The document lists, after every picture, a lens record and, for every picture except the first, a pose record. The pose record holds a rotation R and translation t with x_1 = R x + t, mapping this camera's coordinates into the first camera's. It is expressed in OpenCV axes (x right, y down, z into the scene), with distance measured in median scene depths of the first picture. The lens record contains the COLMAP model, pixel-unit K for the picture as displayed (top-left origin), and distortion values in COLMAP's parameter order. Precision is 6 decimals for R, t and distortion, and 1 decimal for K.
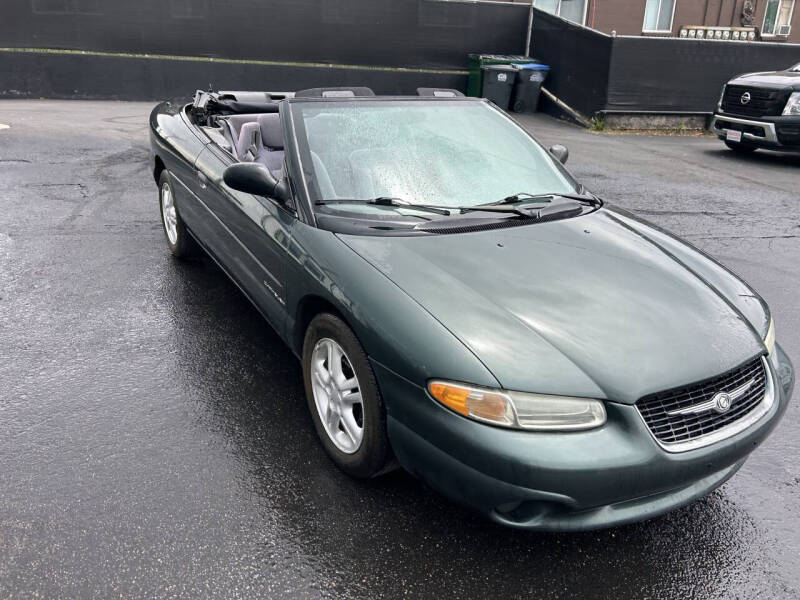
lens RADIAL K [[610.2, 0, 388.1], [0, 610.2, 297.1], [0, 0, 1]] dist [0.051242, -0.048051]
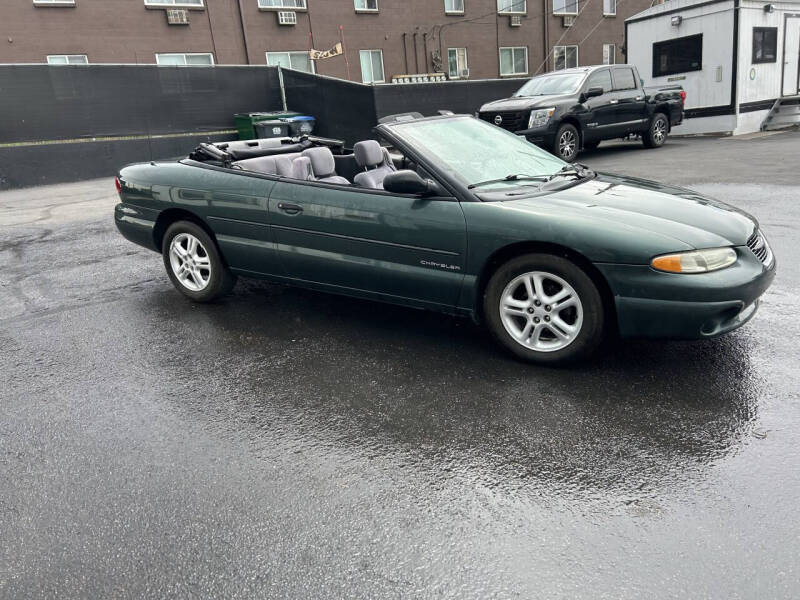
lens RADIAL K [[615.9, 0, 395.0], [0, 615.9, 302.1], [0, 0, 1]] dist [0.054914, -0.061700]
pose [[0.878689, -0.229636, 0.418537, -0.153194], [0.264656, 0.963972, -0.026730, 0.014240], [-0.397320, 0.134256, 0.907806, -0.023555]]
